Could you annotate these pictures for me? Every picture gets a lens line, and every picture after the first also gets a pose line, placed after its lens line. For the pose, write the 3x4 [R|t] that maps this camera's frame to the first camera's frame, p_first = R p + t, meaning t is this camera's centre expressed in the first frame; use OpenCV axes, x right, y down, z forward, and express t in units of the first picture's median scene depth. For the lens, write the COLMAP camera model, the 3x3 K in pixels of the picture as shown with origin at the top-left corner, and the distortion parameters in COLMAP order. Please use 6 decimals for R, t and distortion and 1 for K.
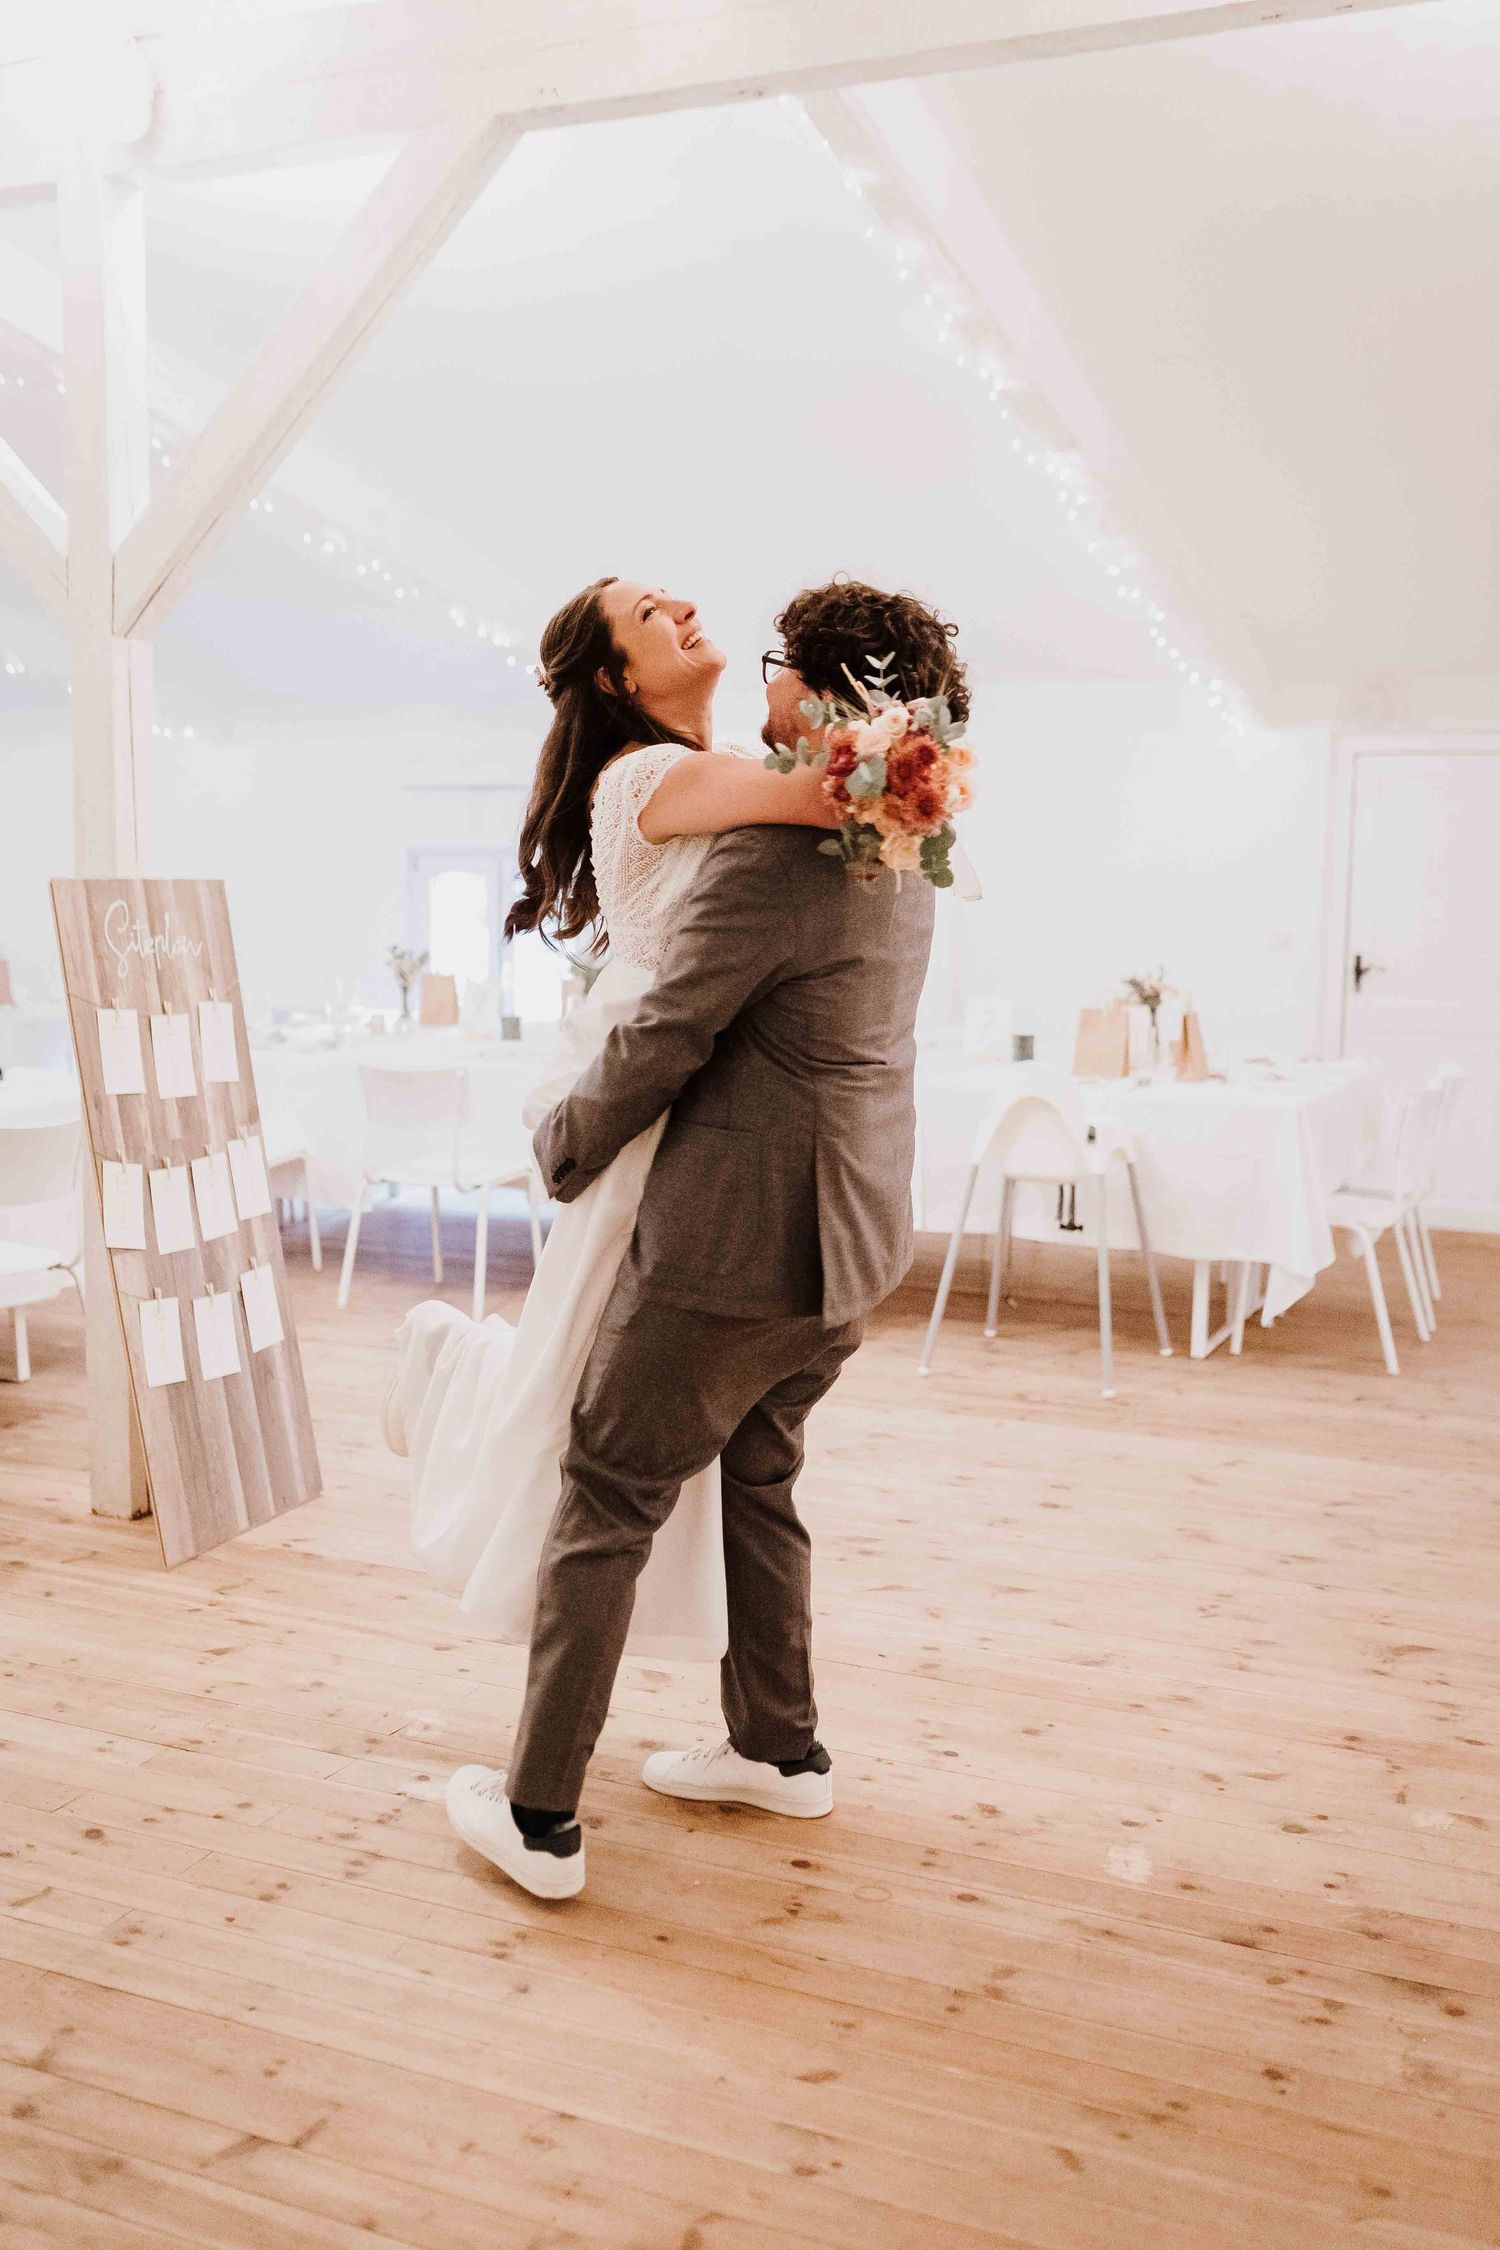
lens RADIAL K [[2140.9, 0, 758.3], [0, 2140.9, 1131.9], [0, 0, 1]] dist [0.004853, 0.007866]
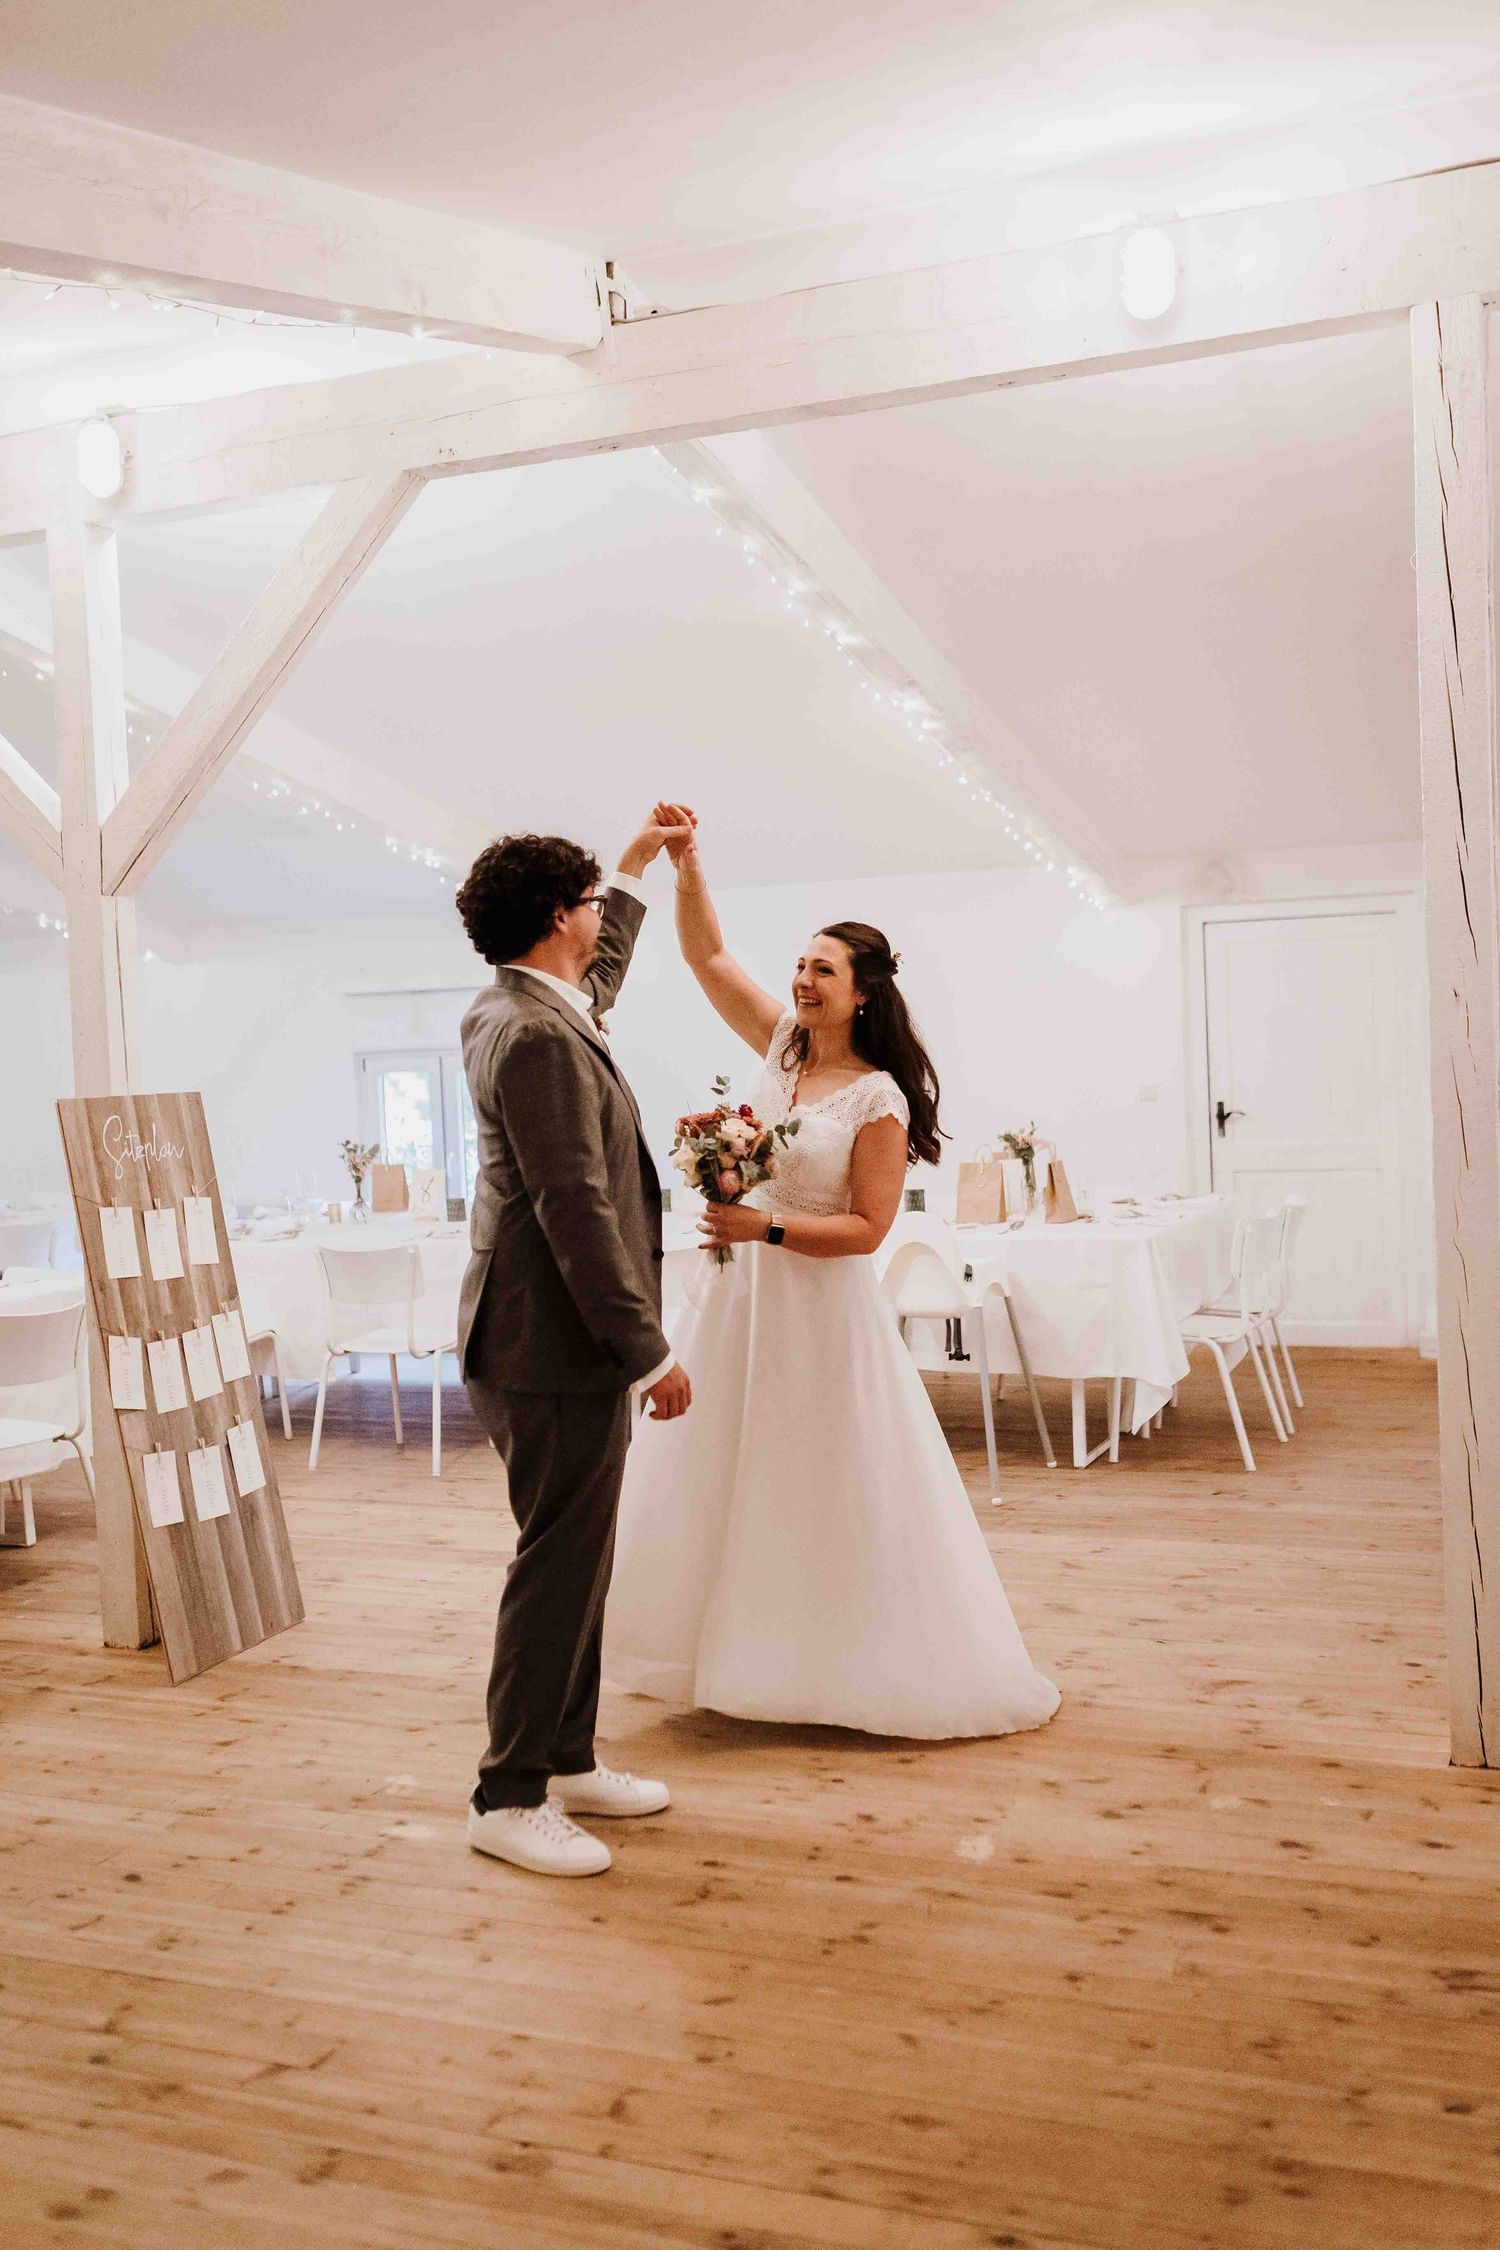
lens RADIAL K [[2137.5, 0, 756.7], [0, 2137.5, 1131.5], [0, 0, 1]] dist [0.004957, 0.008141]
pose [[0.998290, -0.053815, 0.022817, 0.029570], [0.055497, 0.995175, -0.080910, 0.016838], [-0.018353, 0.082038, 0.996460, -0.189373]]
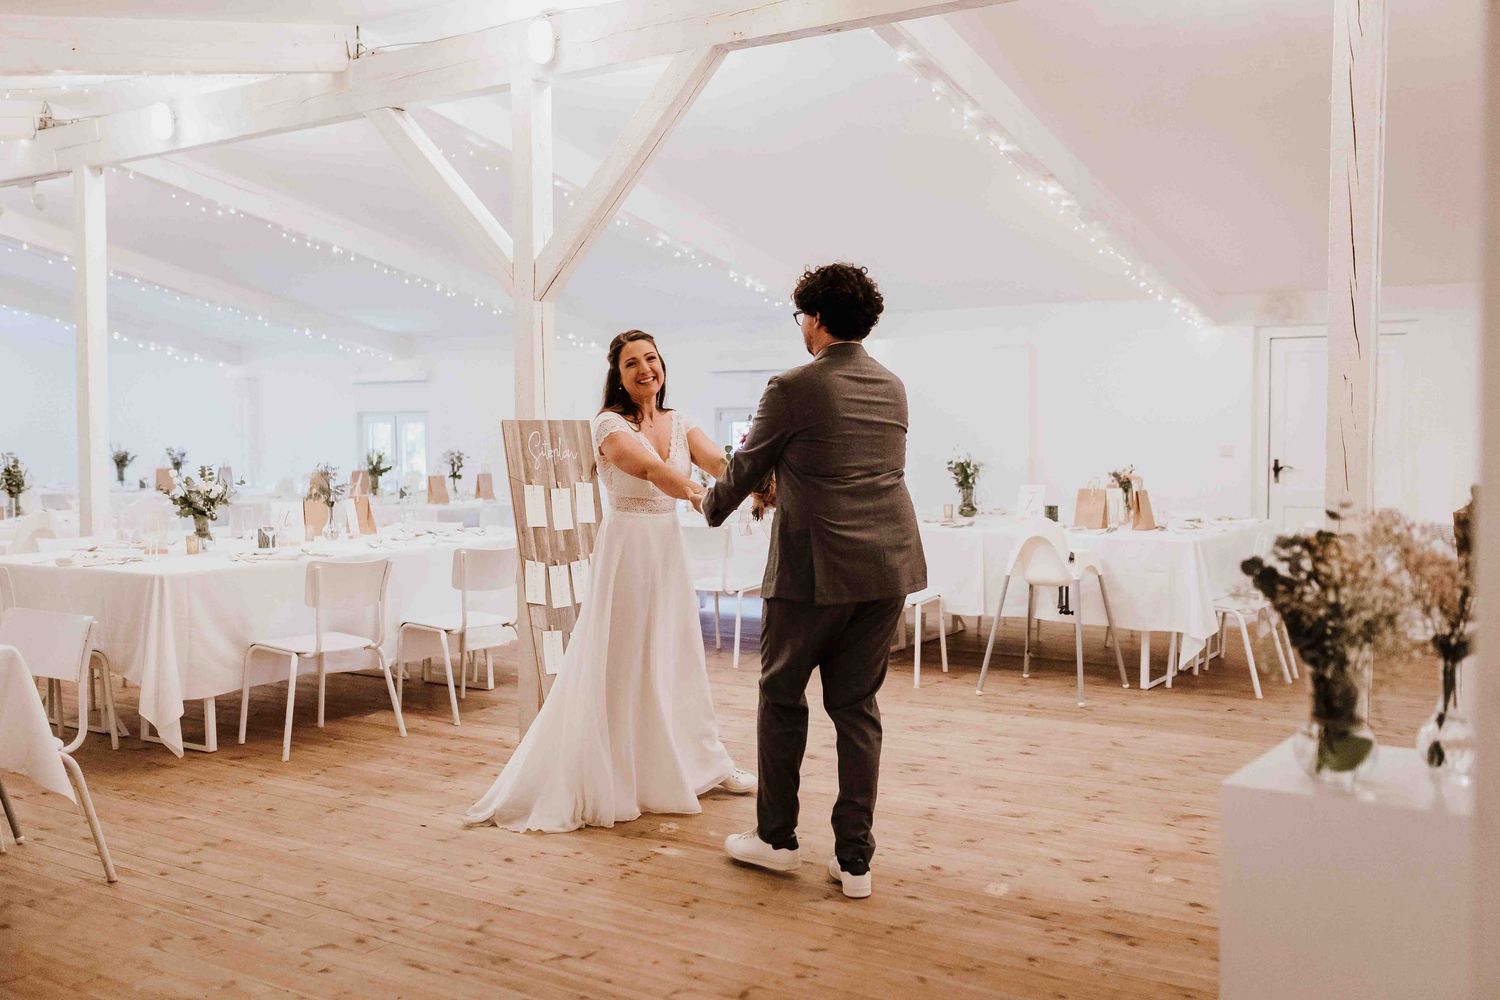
lens RADIAL K [[1427.3, 0, 750.0], [0, 1427.3, 500.0], [0, 0, 1]] dist [0.004853, 0.007866]
pose [[0.986472, -0.009179, -0.163673, 0.120706], [-0.002203, 0.997599, -0.069220, 0.049874], [0.163915, 0.068644, 0.984083, -0.284217]]
